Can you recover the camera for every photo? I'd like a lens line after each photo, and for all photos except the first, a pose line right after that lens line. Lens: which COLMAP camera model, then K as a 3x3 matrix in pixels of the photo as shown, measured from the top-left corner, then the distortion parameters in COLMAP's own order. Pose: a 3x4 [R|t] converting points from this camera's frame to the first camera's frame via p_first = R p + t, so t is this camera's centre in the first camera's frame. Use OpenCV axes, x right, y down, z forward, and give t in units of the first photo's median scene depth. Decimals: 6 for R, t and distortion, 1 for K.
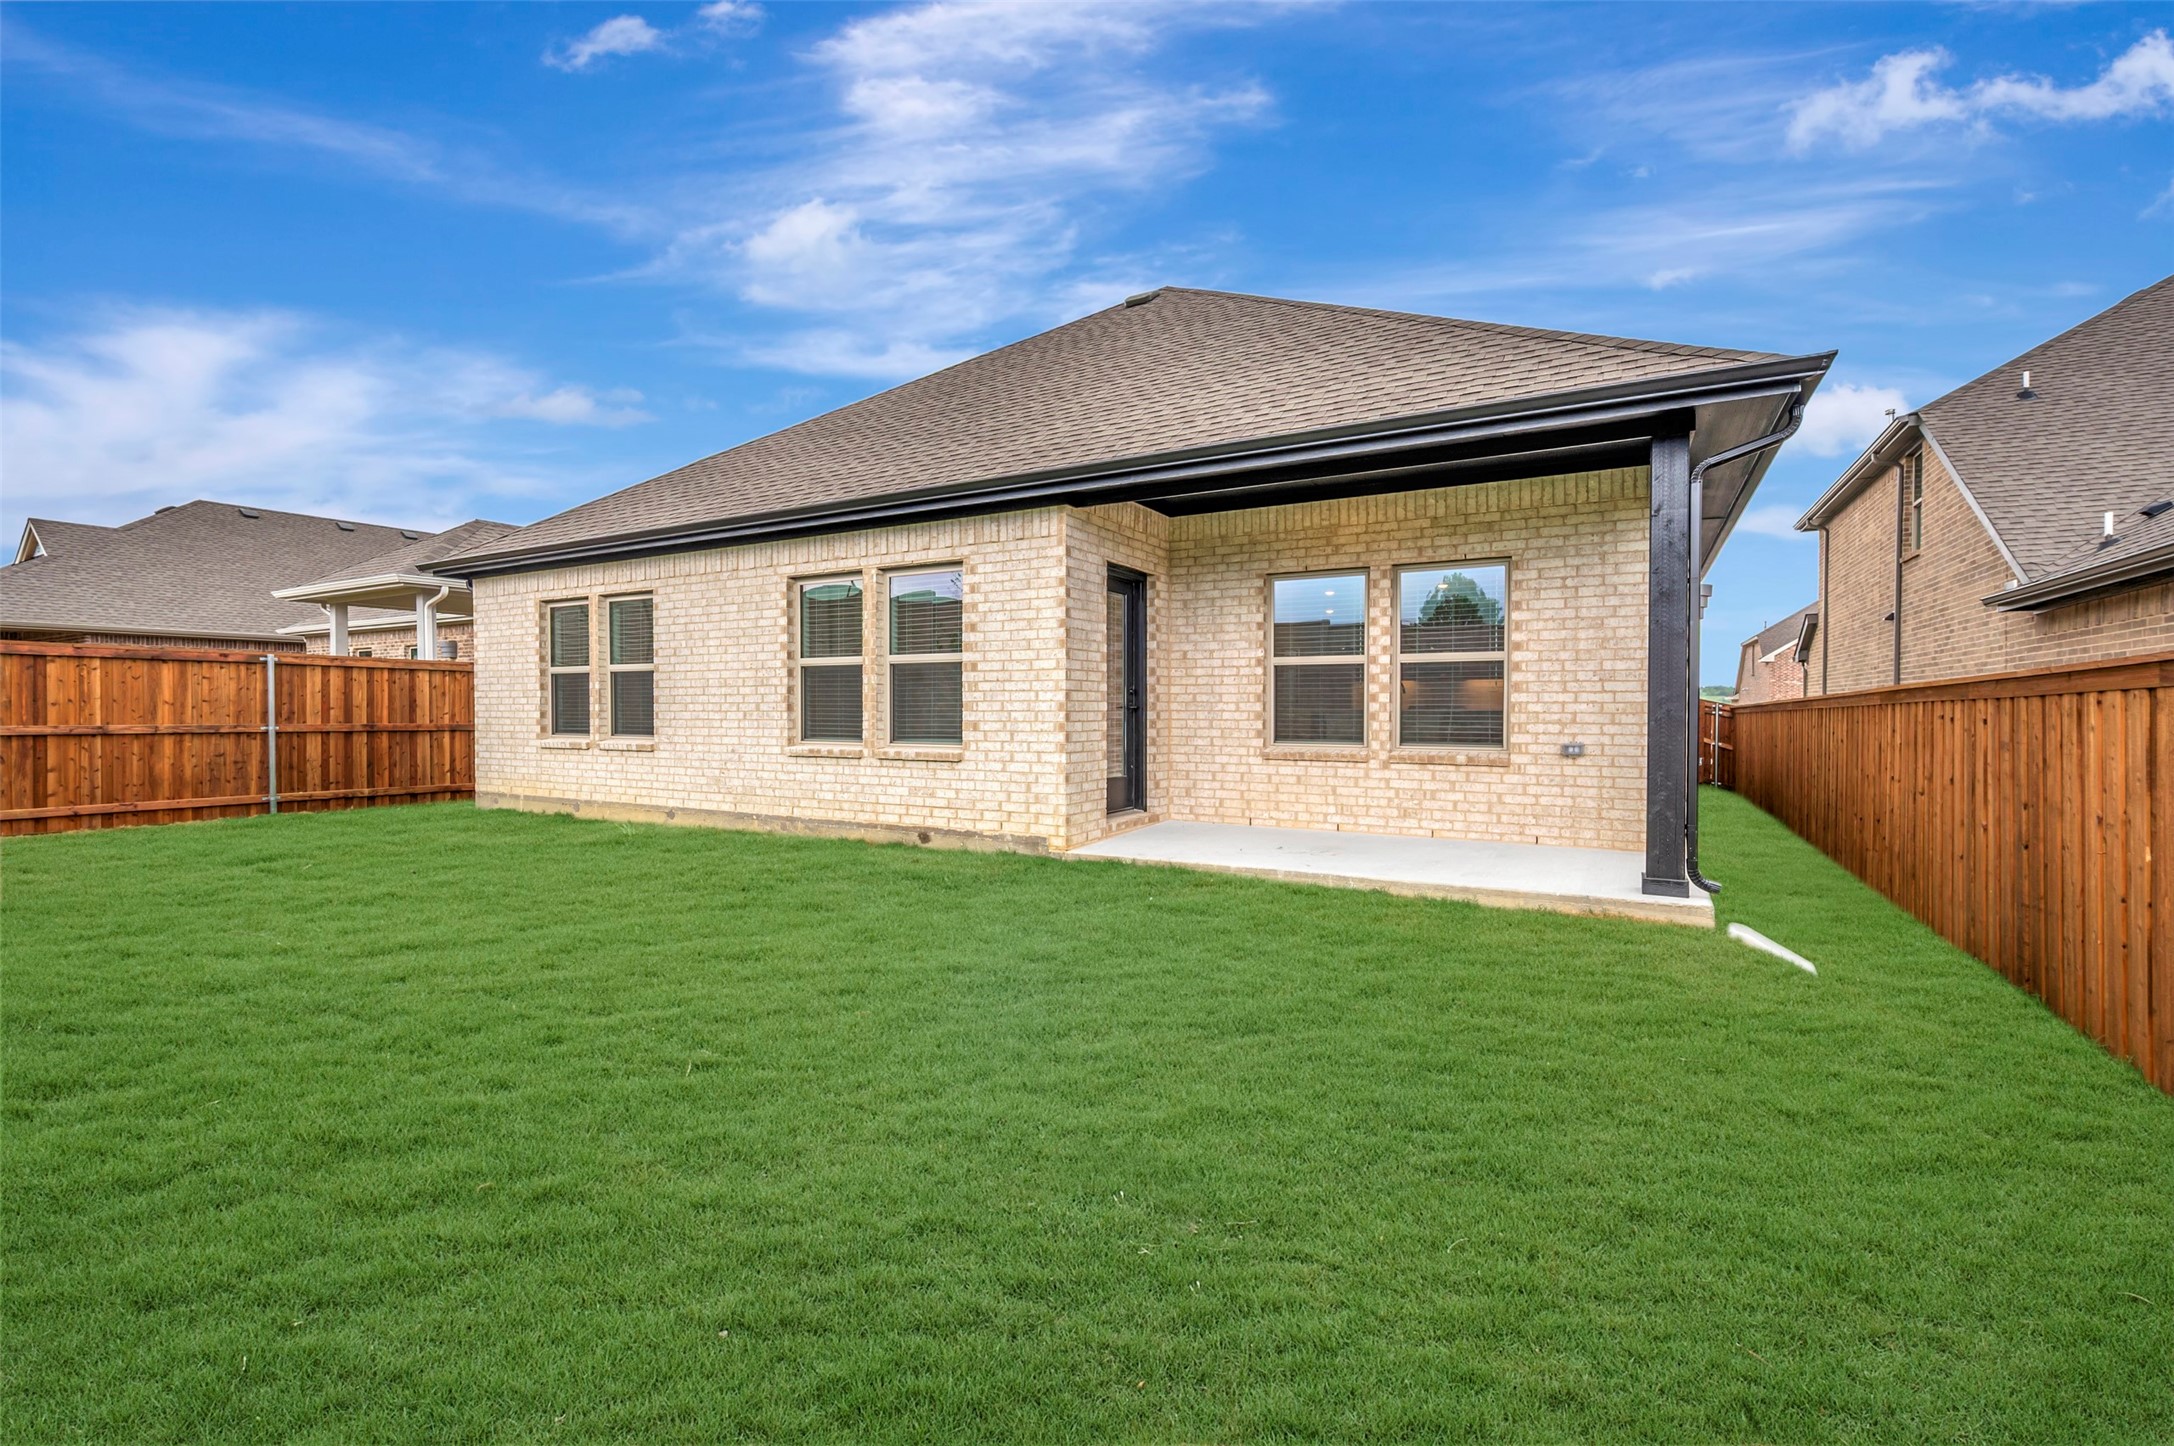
lens RADIAL K [[926.9, 0, 1087.0], [0, 926.9, 723.0], [0, 0, 1]] dist [0.002348, 0.000236]
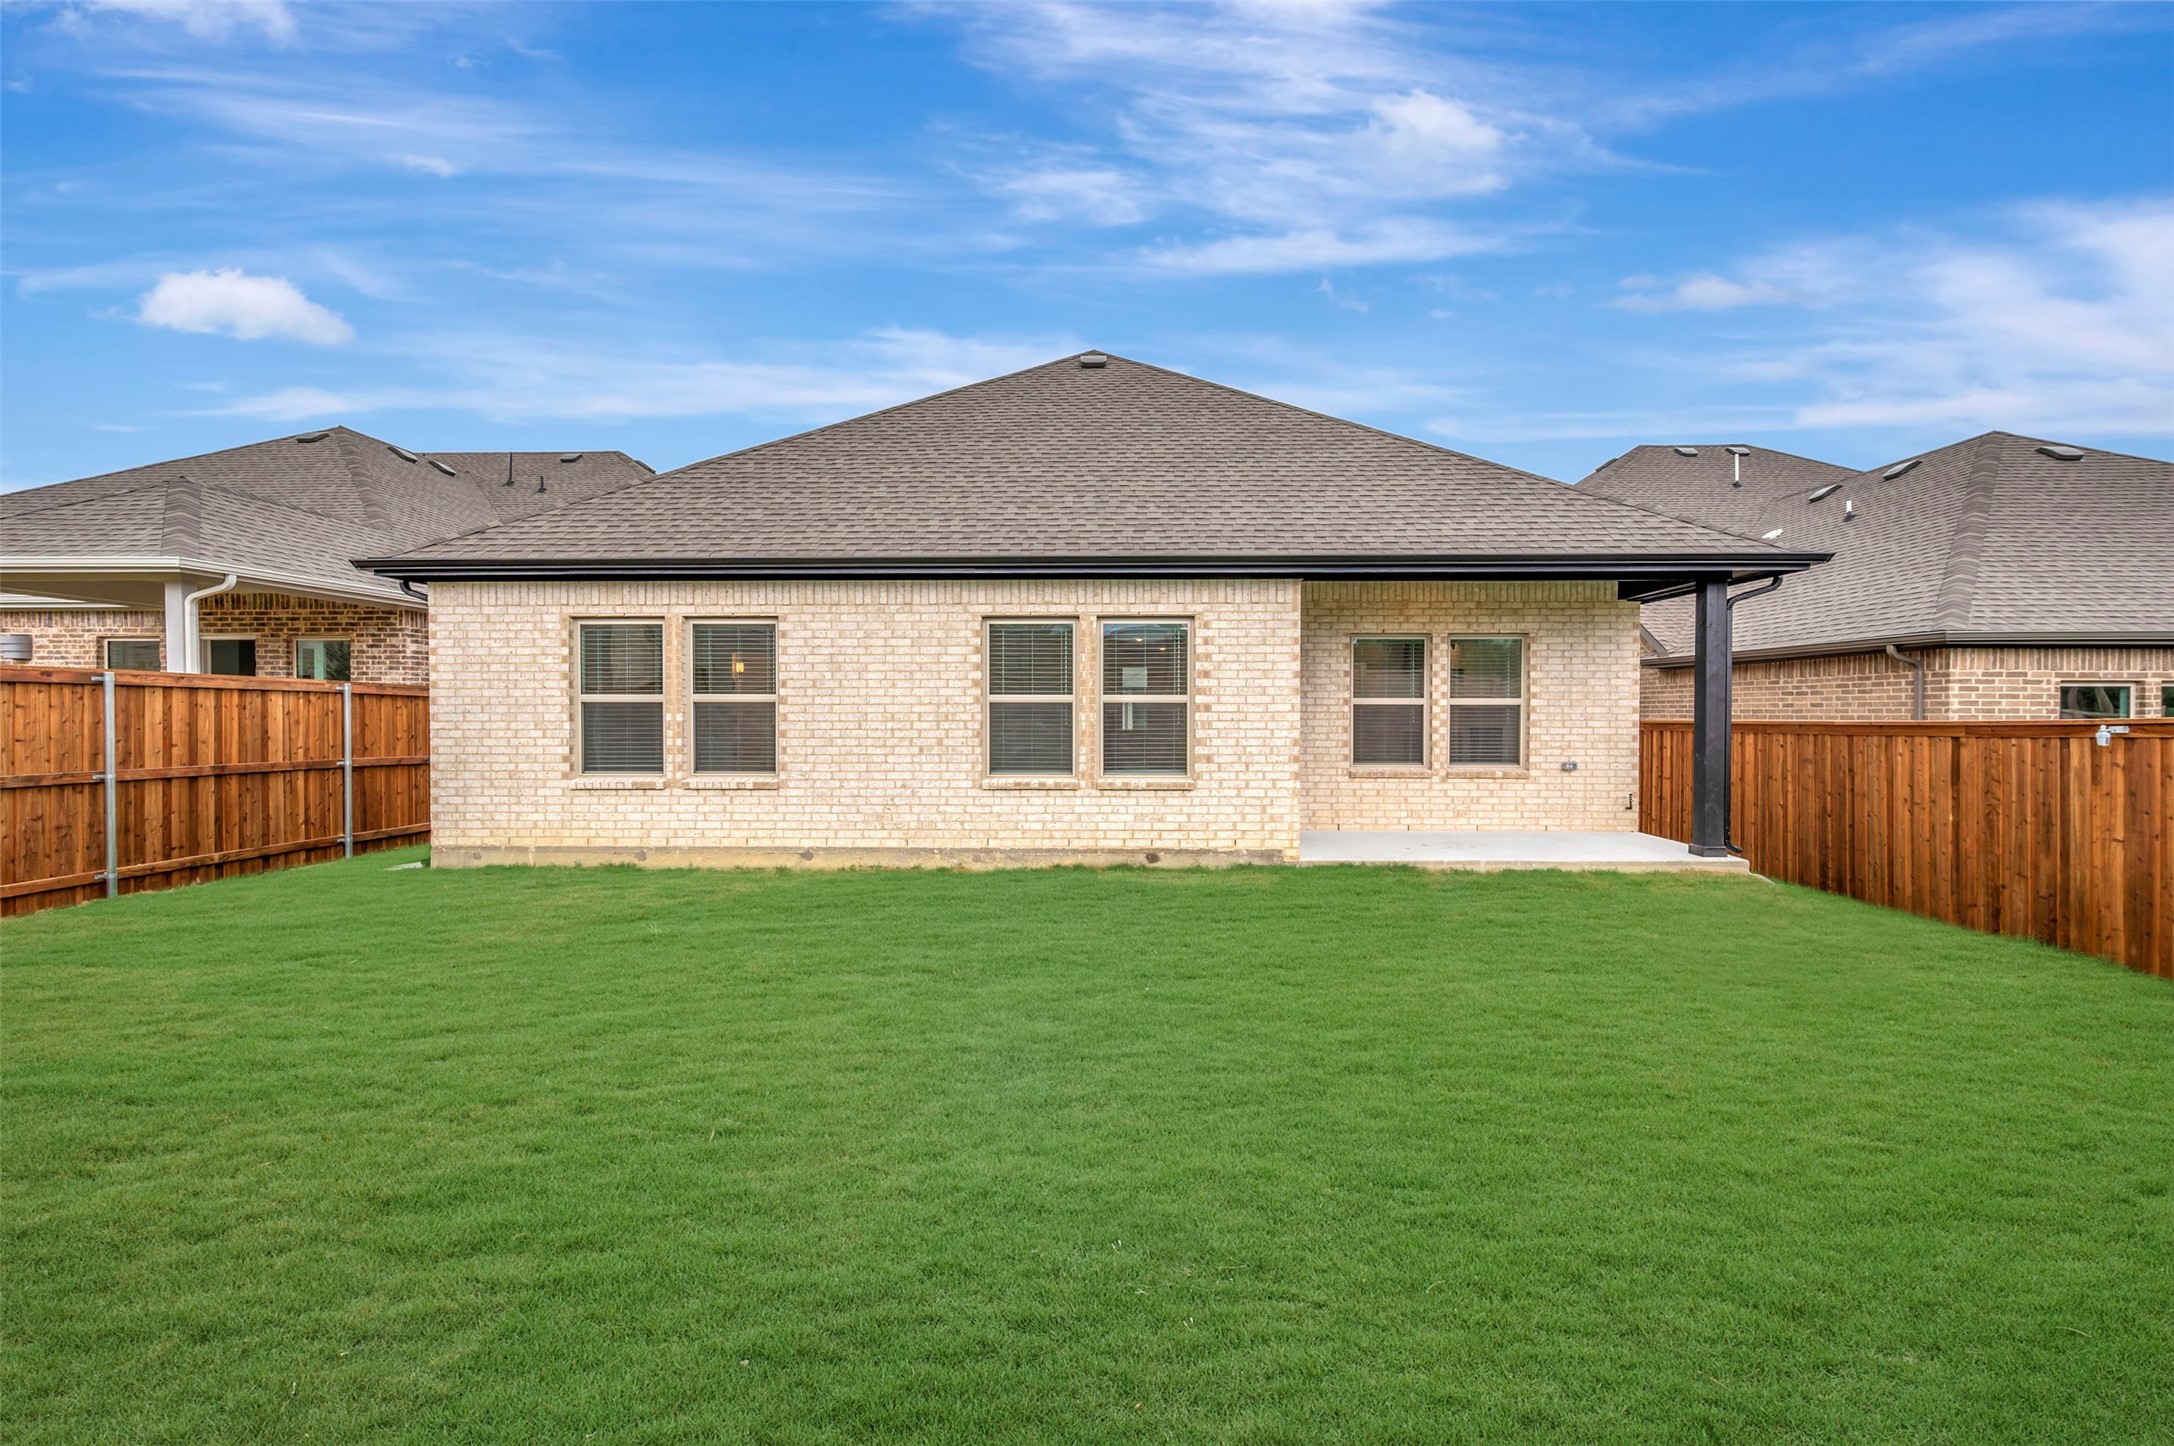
lens RADIAL K [[926.9, 0, 1087.0], [0, 926.9, 723.0], [0, 0, 1]] dist [0.002348, 0.000236]
pose [[0.883742, -0.006320, 0.467933, -0.740554], [0.007337, 0.999973, -0.000349, -0.039297], [-0.467918, 0.003742, 0.883764, 0.036955]]
